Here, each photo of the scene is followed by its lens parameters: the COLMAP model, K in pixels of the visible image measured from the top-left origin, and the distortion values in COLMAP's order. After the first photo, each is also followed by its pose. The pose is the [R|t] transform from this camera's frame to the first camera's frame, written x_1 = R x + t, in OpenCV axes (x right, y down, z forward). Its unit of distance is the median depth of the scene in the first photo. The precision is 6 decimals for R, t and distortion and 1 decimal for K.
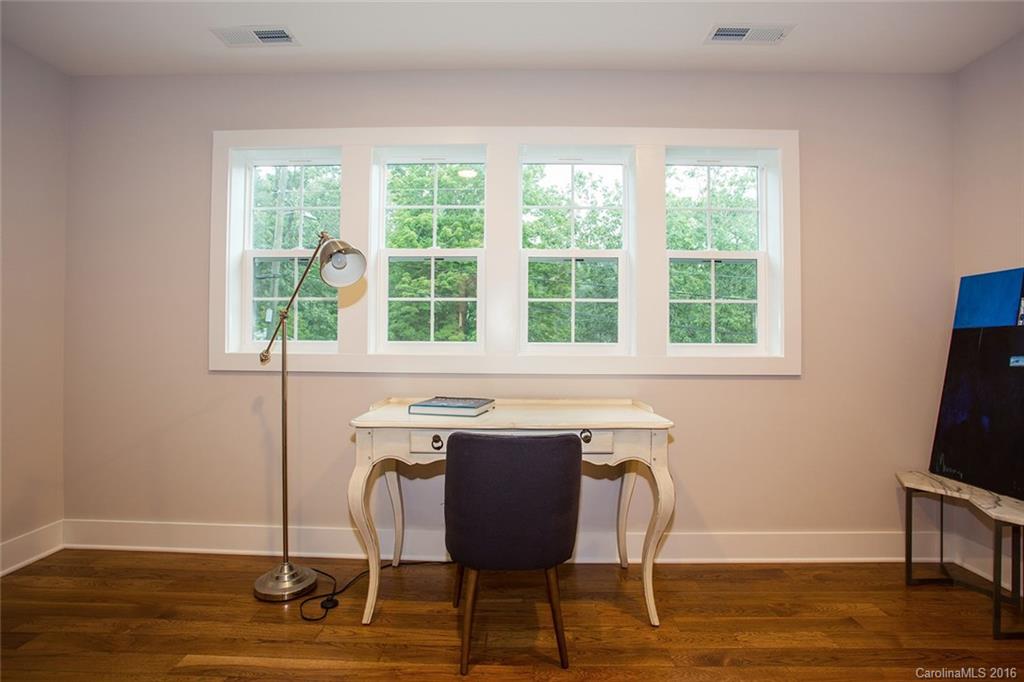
lens RADIAL K [[500.5, 0, 505.6], [0, 500.5, 339.5], [0, 0, 1]] dist [-0.059217, 0.018613]
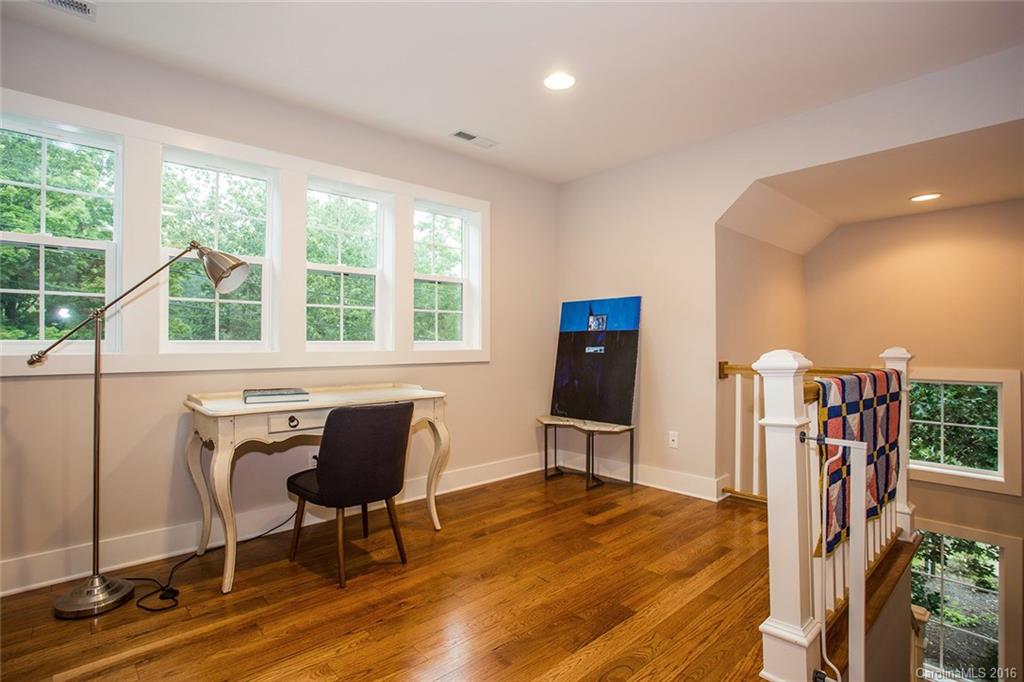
lens RADIAL K [[500.5, 0, 510.0], [0, 500.5, 340.0], [0, 0, 1]] dist [-0.059217, 0.018613]
pose [[0.727147, -0.004069, 0.686470, -0.506122], [0.001607, 0.999990, 0.004225, -0.000757], [-0.686480, -0.001970, 0.727146, -0.221870]]
